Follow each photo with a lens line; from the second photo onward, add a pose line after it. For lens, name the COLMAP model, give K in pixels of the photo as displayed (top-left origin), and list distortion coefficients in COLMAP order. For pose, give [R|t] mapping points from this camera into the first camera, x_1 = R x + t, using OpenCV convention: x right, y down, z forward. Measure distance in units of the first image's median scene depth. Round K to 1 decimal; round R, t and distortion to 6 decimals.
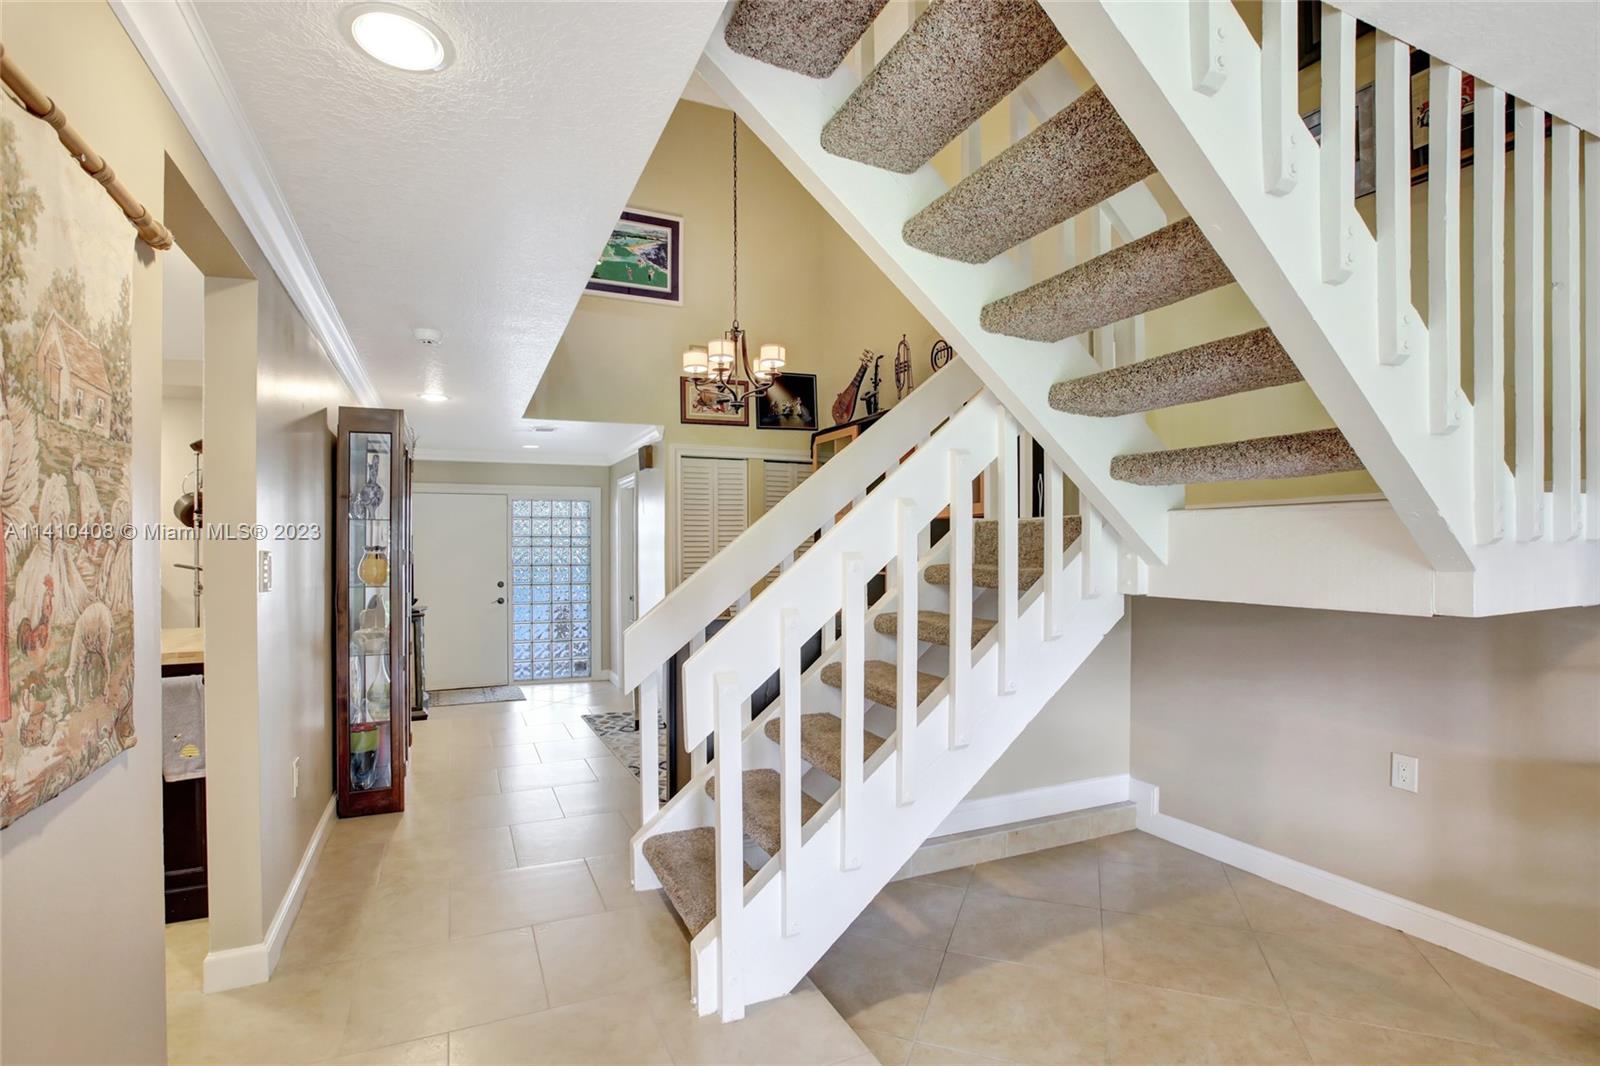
lens RADIAL K [[755.2, 0, 780.8], [0, 755.2, 553.8], [0, 0, 1]] dist [-0.026719, 0.000125]
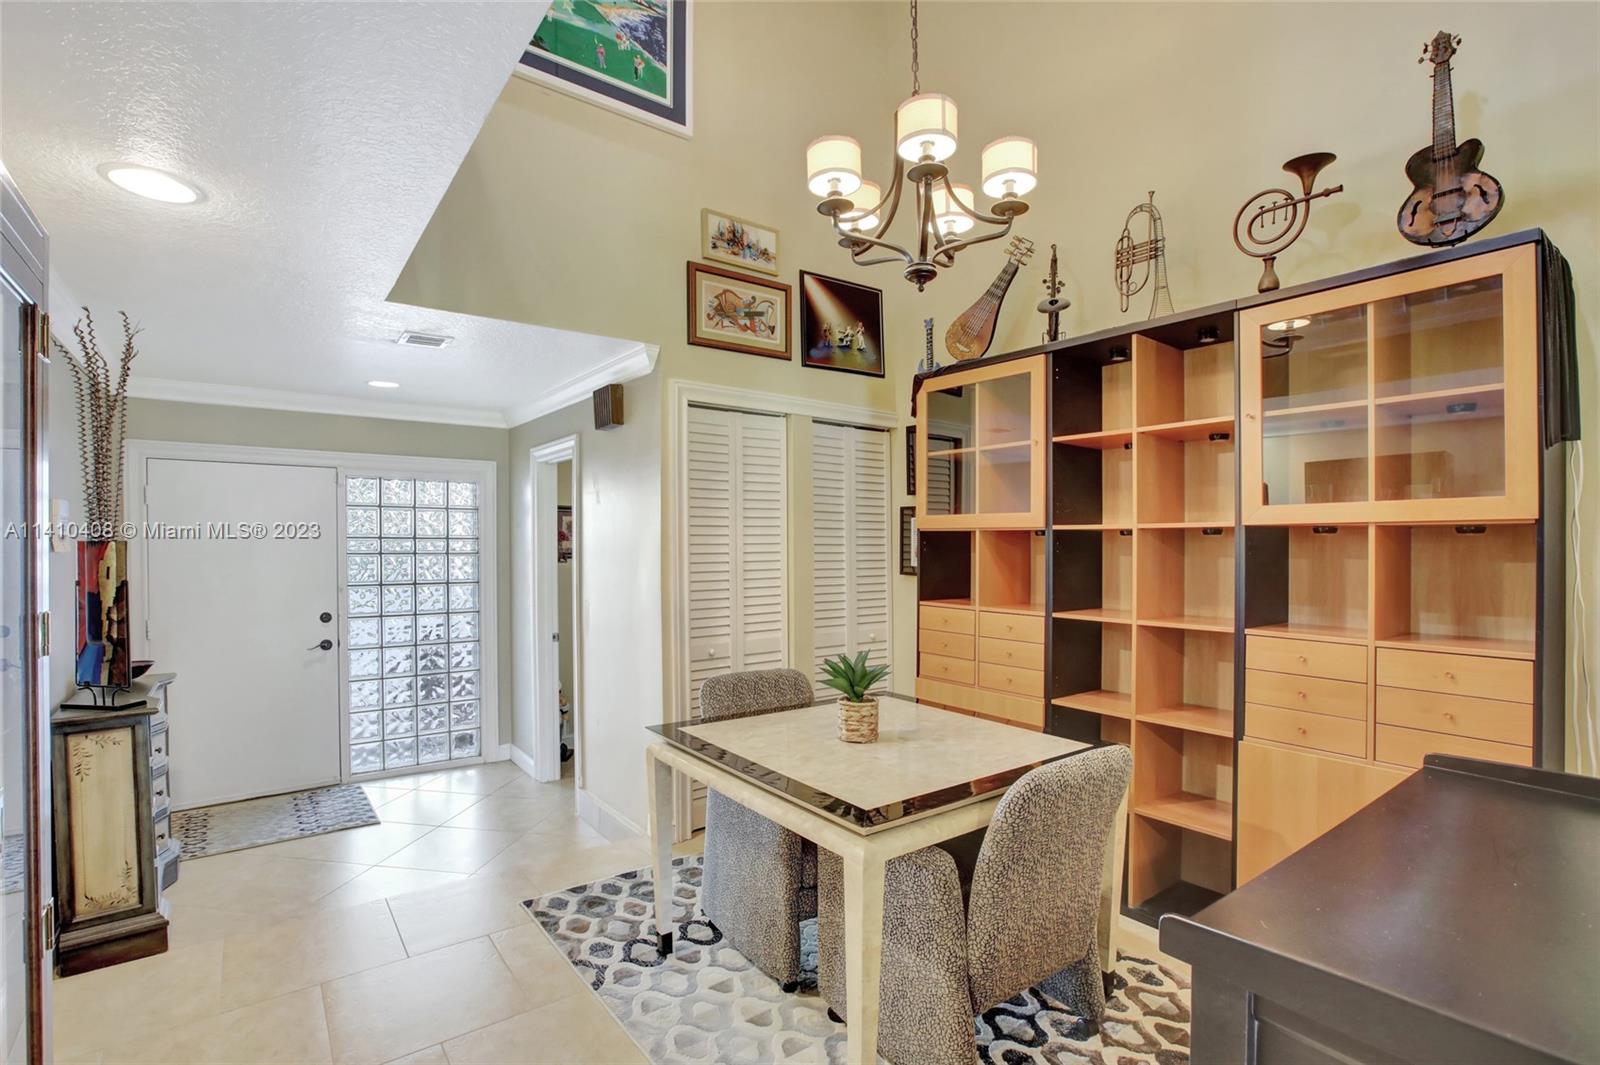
lens RADIAL K [[740.2, 0, 793.7], [0, 740.2, 552.6], [0, 0, 1]] dist [-0.022334, 0.000578]
pose [[0.975035, 0.002466, 0.222039, -0.175640], [-0.004912, 0.999933, 0.010468, -0.024128], [-0.221999, -0.011297, 0.974981, 0.440728]]
